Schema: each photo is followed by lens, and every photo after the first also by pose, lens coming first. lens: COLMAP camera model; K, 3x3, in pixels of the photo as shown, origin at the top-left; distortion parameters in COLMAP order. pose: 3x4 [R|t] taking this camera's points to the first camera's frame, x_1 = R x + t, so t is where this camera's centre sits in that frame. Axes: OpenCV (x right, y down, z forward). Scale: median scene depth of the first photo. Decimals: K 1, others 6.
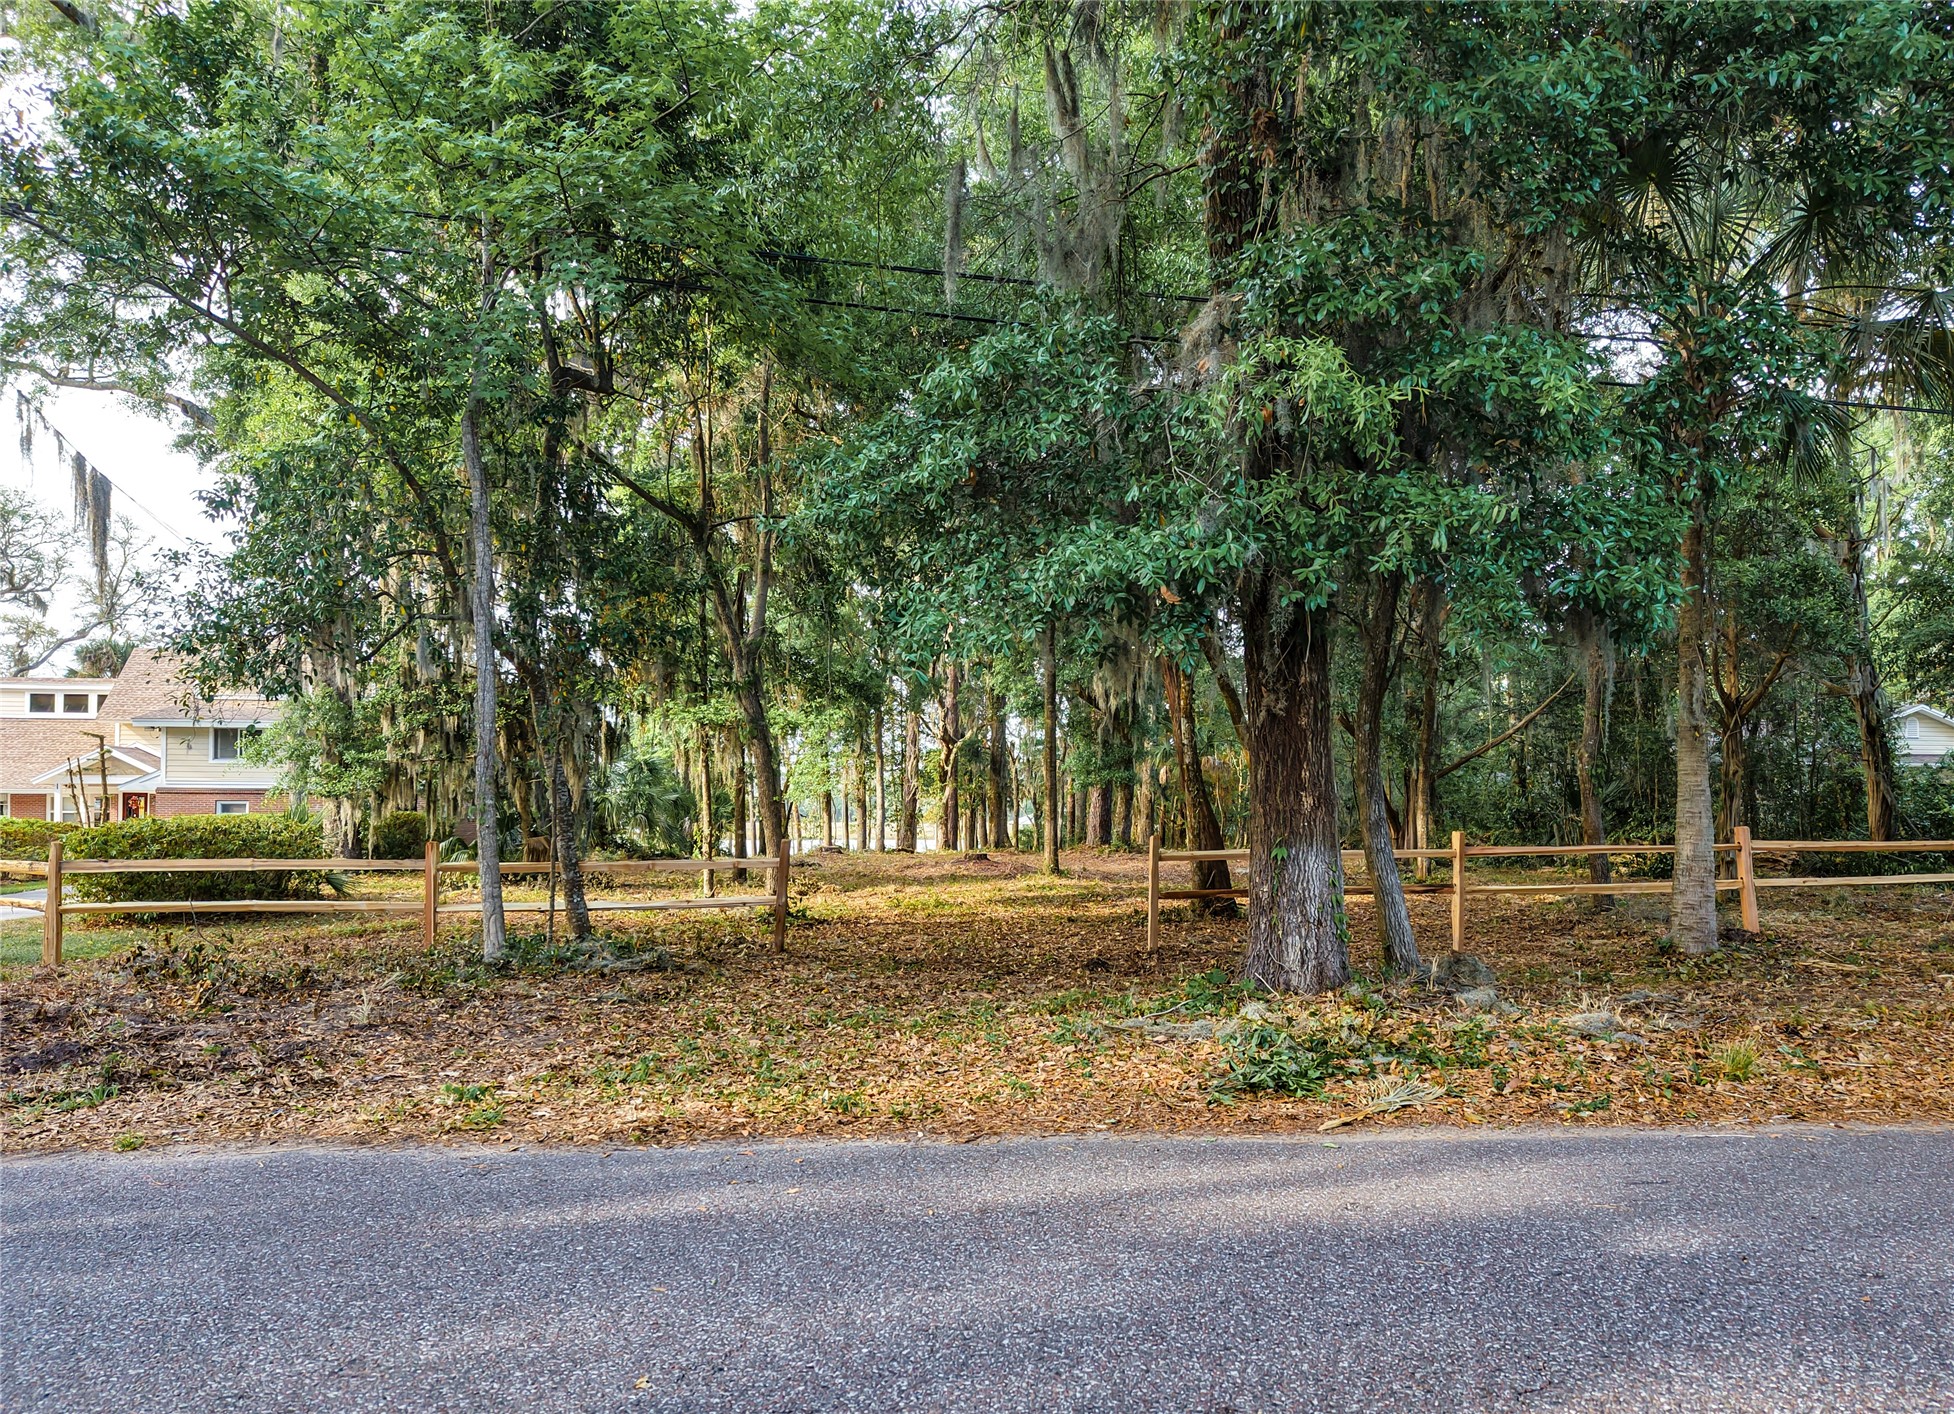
lens RADIAL K [[1445.2, 0, 977.0], [0, 1445.2, 707.0], [0, 0, 1]] dist [0.000424, 0.000013]
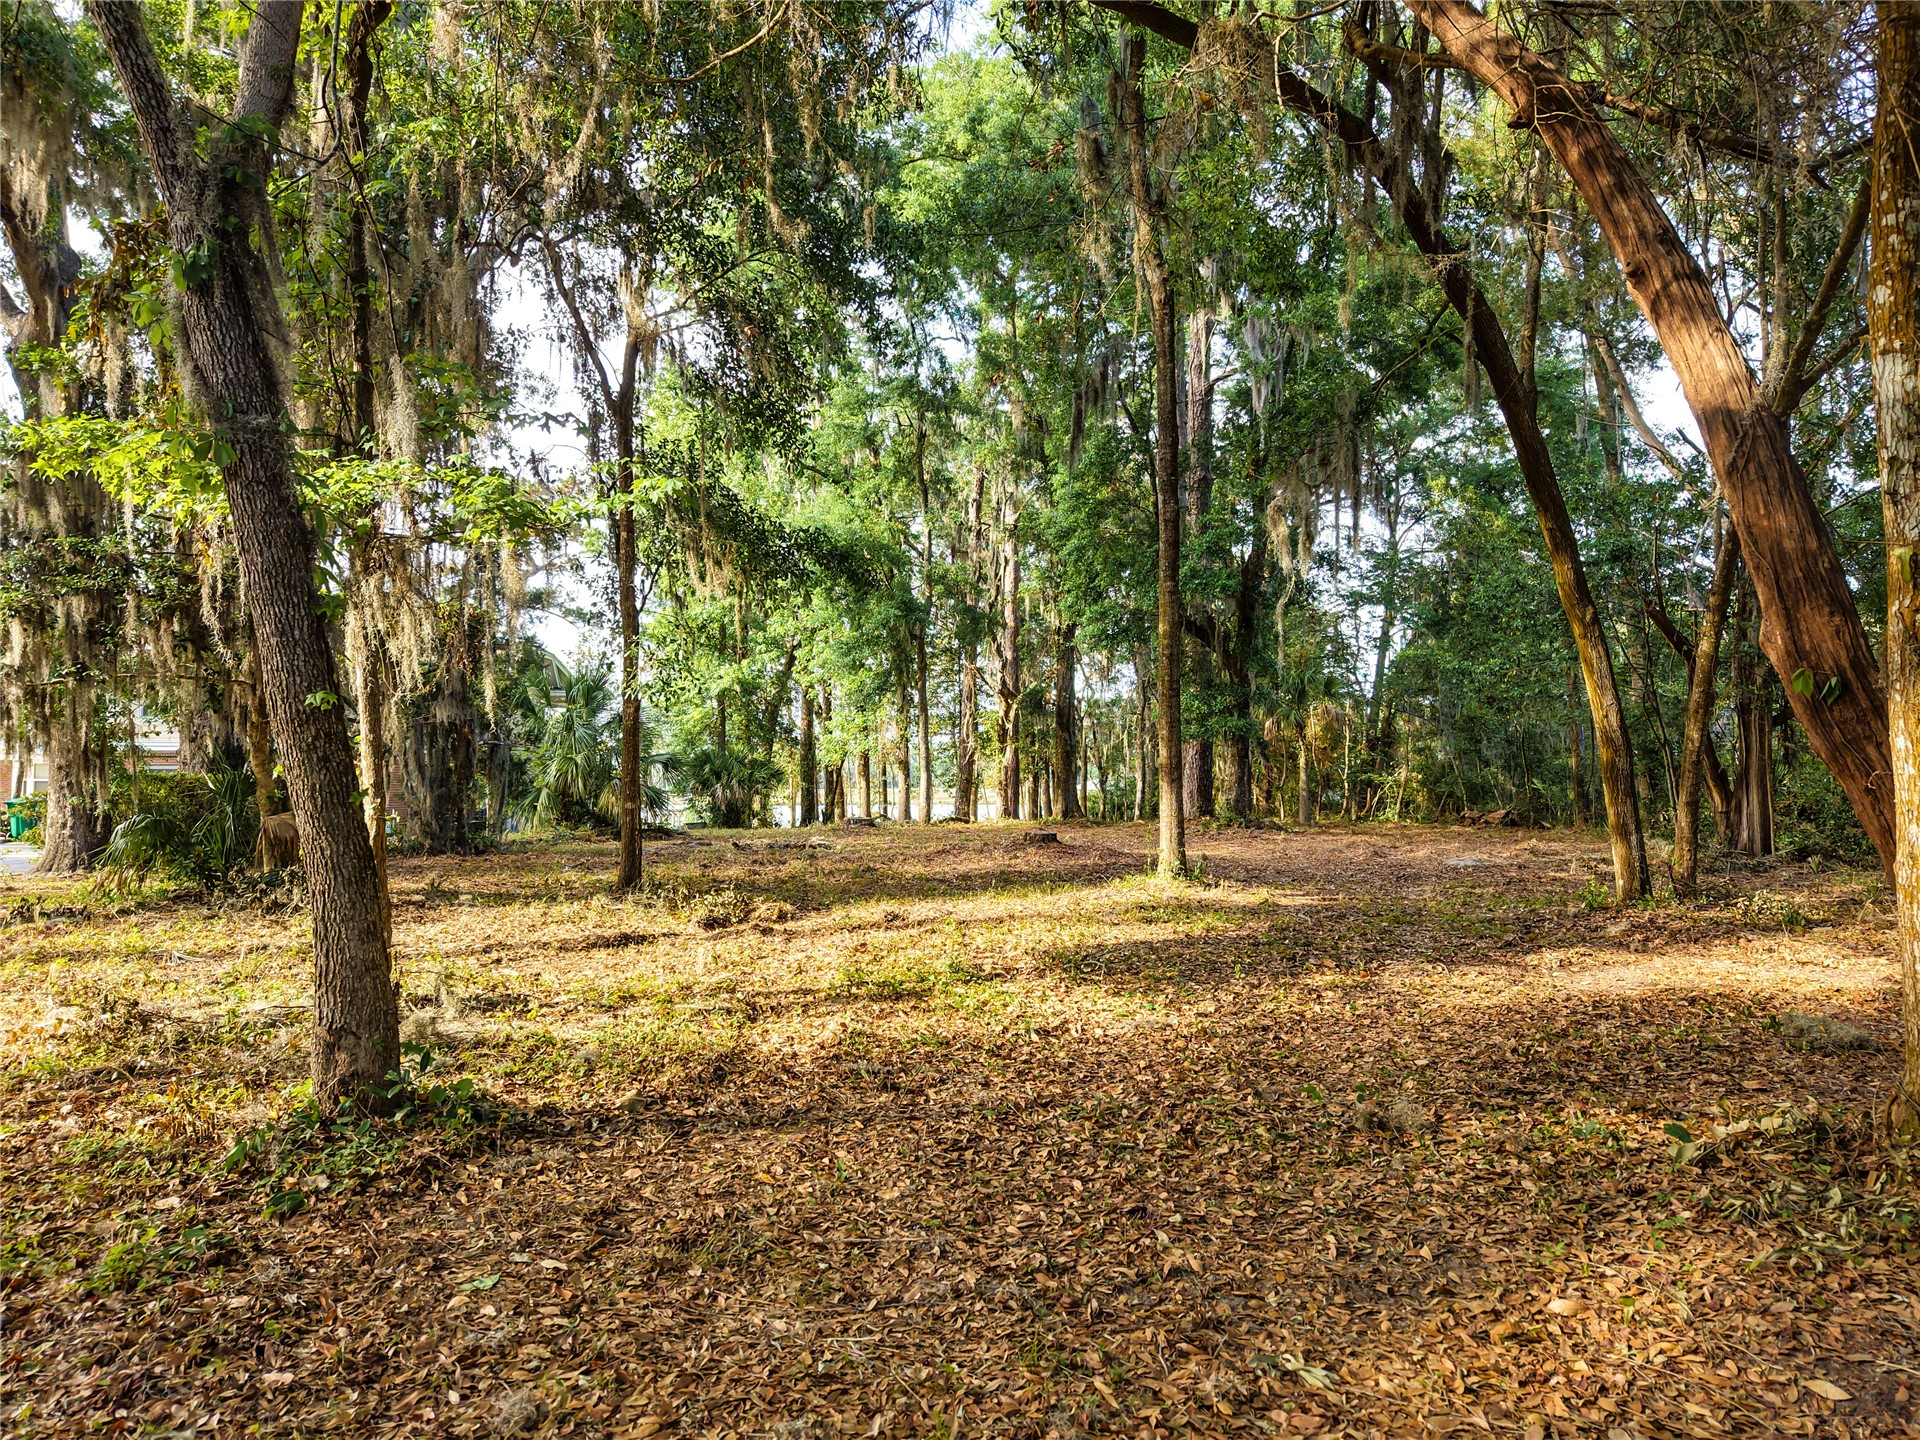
lens RADIAL K [[1336.9, 0, 960.0], [0, 1336.9, 720.0], [0, 0, 1]] dist [-0.000698, 0.032026]
pose [[0.998238, -0.003387, -0.059243, -0.000597], [0.005108, 0.999569, 0.028921, 0.014717], [0.059120, -0.029172, 0.997825, 0.184827]]
